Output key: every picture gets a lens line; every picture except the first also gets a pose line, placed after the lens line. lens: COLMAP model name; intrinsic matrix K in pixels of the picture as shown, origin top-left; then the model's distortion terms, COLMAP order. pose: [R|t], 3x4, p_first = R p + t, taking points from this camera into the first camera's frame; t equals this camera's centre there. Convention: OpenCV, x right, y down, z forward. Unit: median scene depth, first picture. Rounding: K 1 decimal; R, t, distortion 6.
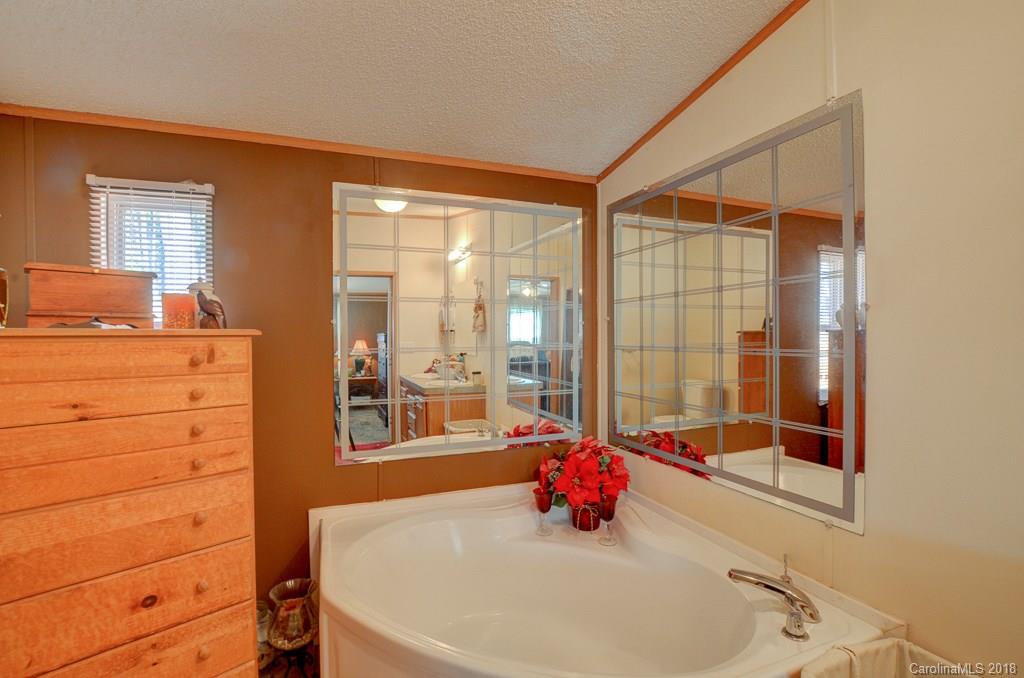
lens RADIAL K [[464.1, 0, 503.8], [0, 464.1, 342.2], [0, 0, 1]] dist [-0.034018, 0.004839]
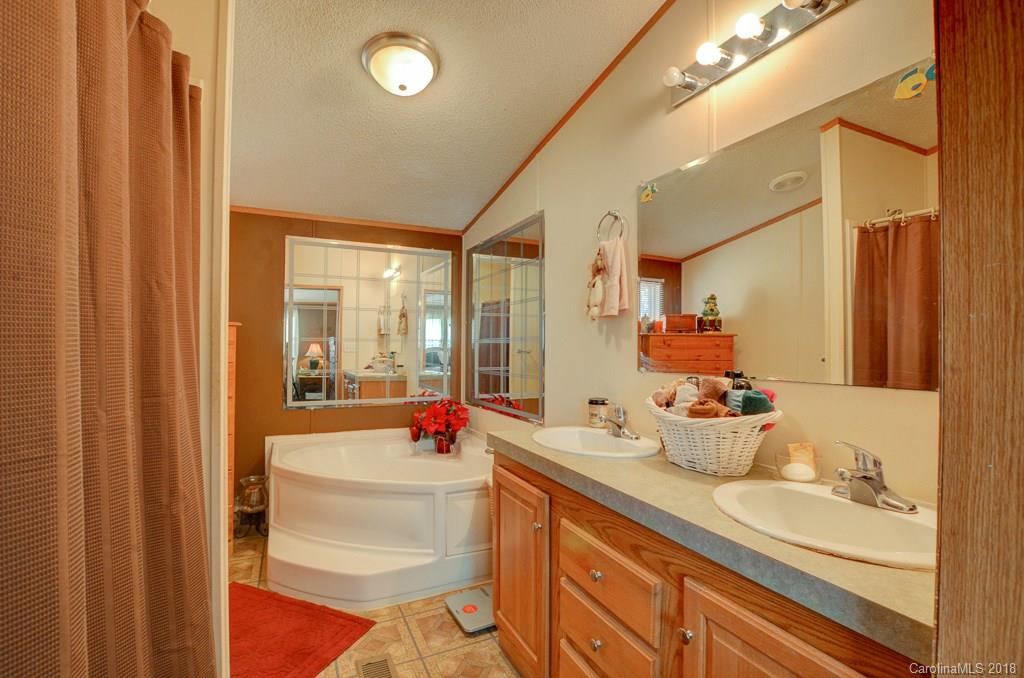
lens RADIAL K [[464.1, 0, 503.8], [0, 464.1, 342.2], [0, 0, 1]] dist [-0.034018, 0.004839]
pose [[0.997272, 0.014258, 0.072419, 0.234239], [-0.012395, 0.999582, -0.026117, 0.052876], [-0.072761, 0.025148, 0.997032, -0.548259]]
